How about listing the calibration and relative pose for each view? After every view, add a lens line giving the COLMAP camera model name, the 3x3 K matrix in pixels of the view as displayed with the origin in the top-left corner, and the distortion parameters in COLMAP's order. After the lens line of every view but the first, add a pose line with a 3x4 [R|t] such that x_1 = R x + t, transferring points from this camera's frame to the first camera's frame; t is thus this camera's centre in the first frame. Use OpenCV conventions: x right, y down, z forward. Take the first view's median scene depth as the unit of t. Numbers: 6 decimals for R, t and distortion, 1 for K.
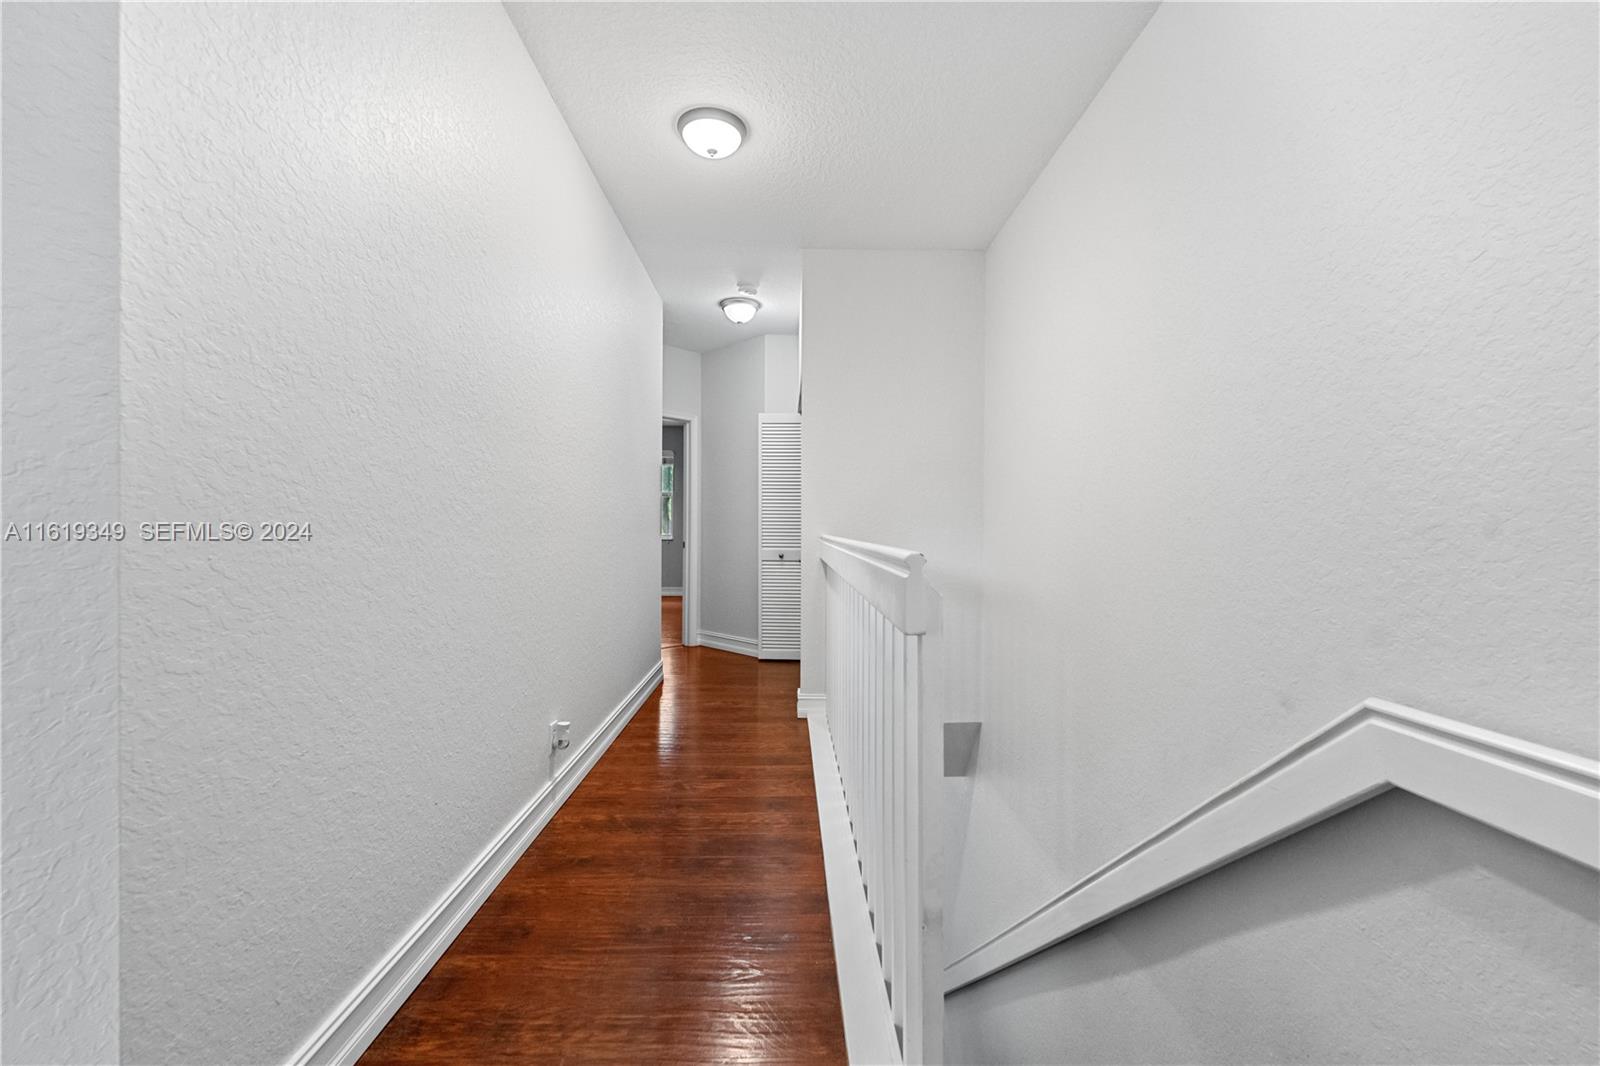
lens RADIAL K [[589.3, 0, 800.0], [0, 589.3, 533.0], [0, 0, 1]] dist [0.000201, -0.000041]
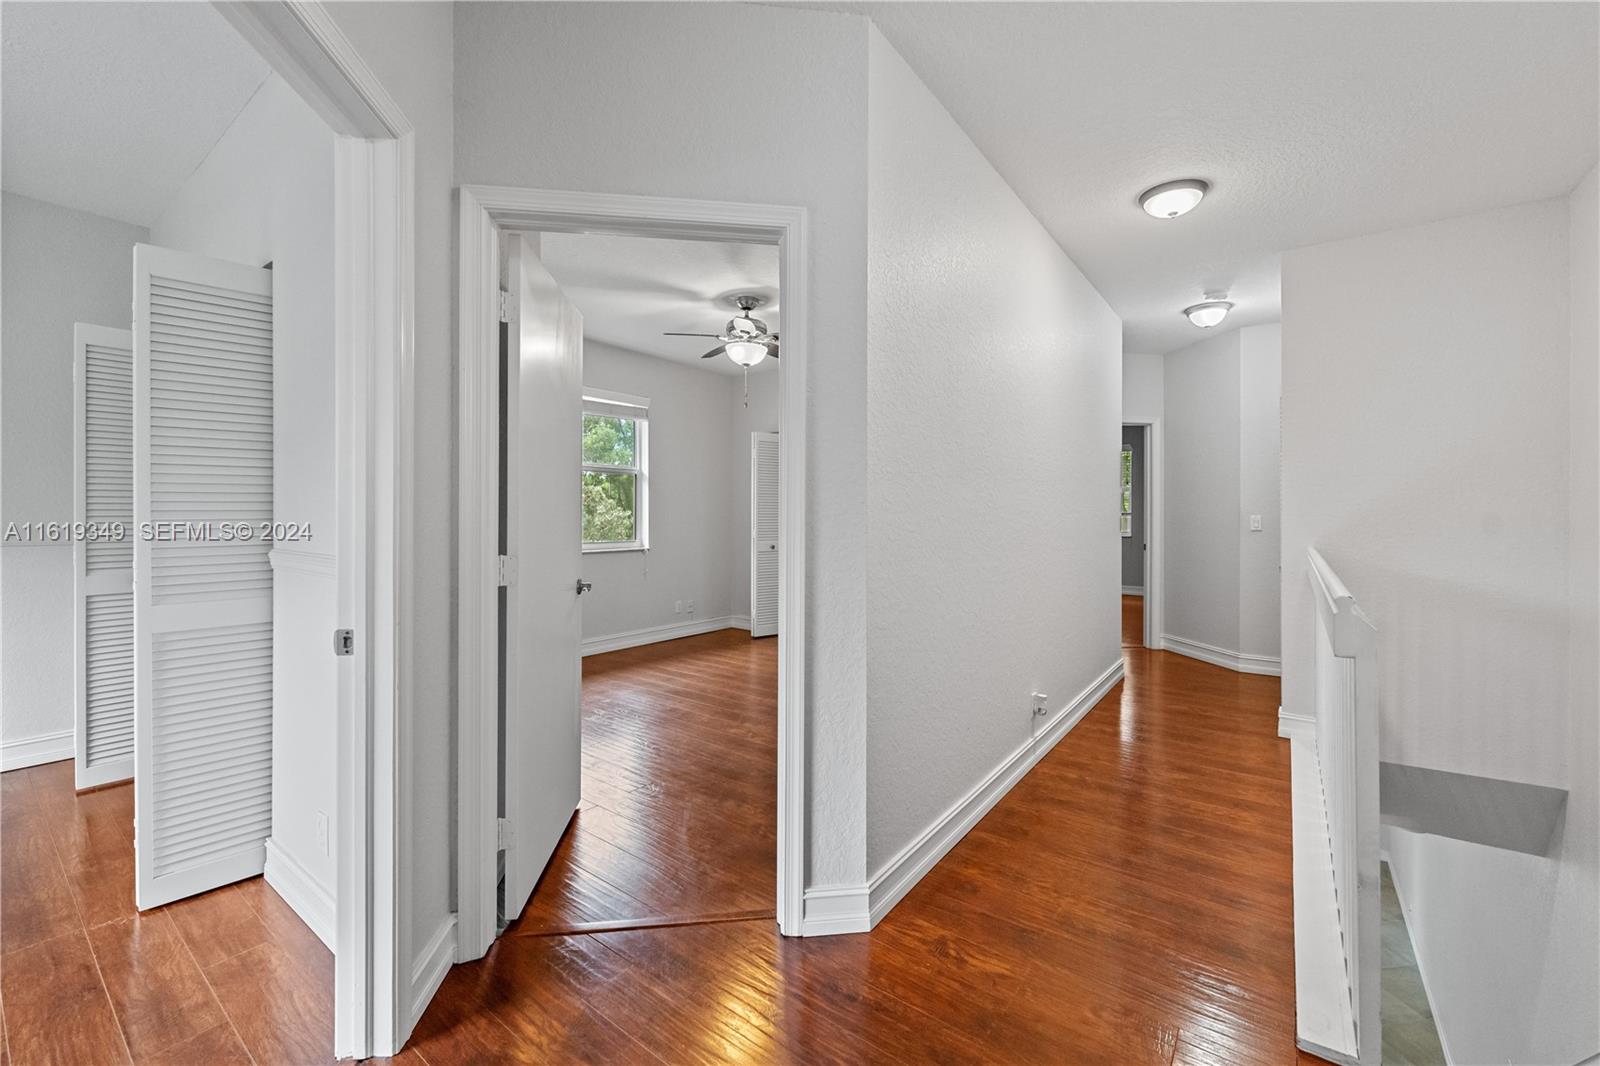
lens RADIAL K [[652.8, 0, 792.9], [0, 652.8, 516.3], [0, 0, 1]] dist [-0.000639, -0.000413]
pose [[0.773592, -0.002395, -0.633679, 0.062282], [0.007348, 0.999960, 0.005192, -0.060787], [0.633641, -0.008673, 0.773578, -0.343908]]
